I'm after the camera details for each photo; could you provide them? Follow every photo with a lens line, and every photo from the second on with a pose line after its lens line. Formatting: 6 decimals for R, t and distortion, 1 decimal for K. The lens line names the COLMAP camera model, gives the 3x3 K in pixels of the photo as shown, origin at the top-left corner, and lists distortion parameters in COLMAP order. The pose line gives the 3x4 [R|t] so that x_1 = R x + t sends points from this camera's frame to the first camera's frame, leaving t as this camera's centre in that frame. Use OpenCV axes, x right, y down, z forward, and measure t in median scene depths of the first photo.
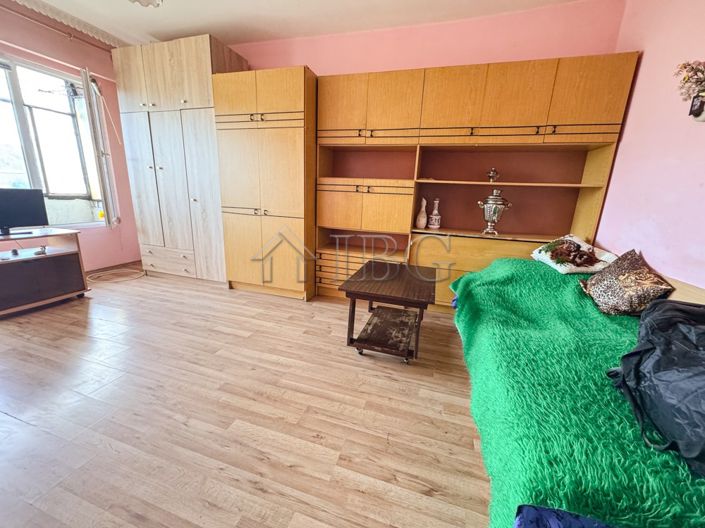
lens RADIAL K [[280.1, 0, 353.0], [0, 280.1, 264.5], [0, 0, 1]] dist [-0.005177, 0.000659]
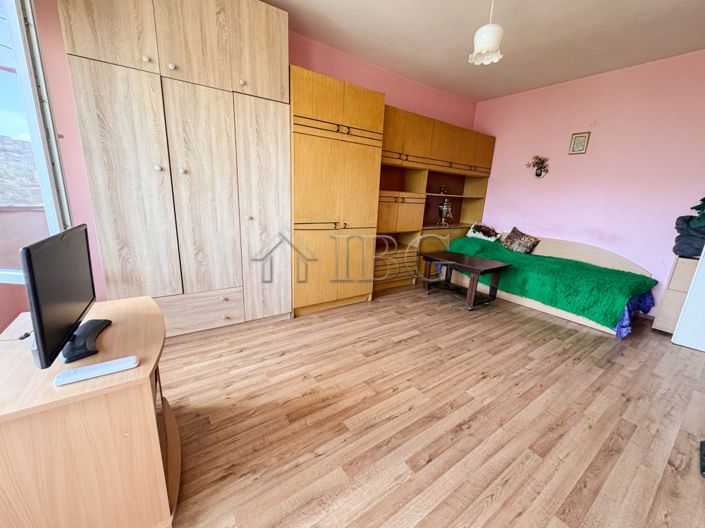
lens RADIAL K [[280.1, 0, 352.0], [0, 280.1, 265.0], [0, 0, 1]] dist [-0.005177, 0.000659]
pose [[0.618008, -0.203578, 0.759357, -1.138397], [0.171402, 0.977546, 0.122576, -0.175310], [-0.767260, 0.054402, 0.639025, 0.371870]]
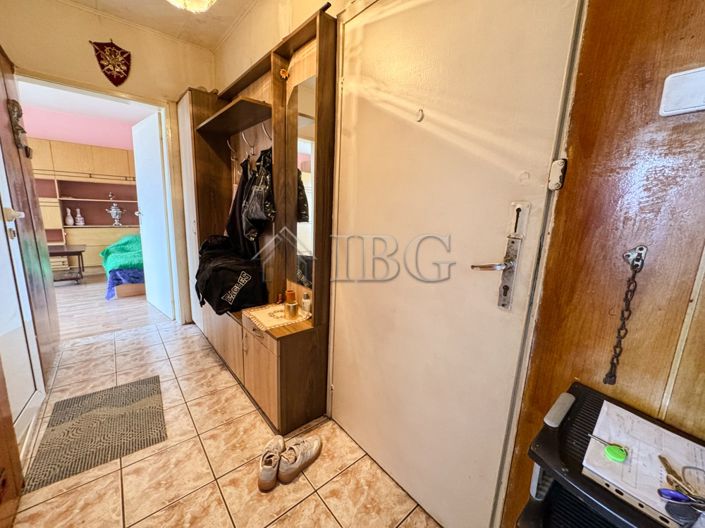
lens RADIAL K [[280.1, 0, 350.3], [0, 280.1, 264.6], [0, 0, 1]] dist [-0.005177, 0.000659]
pose [[0.532130, -0.178763, 0.827576, -0.326974], [0.192733, 0.977370, 0.087192, 0.310900], [-0.824434, 0.113104, 0.554541, -1.444522]]
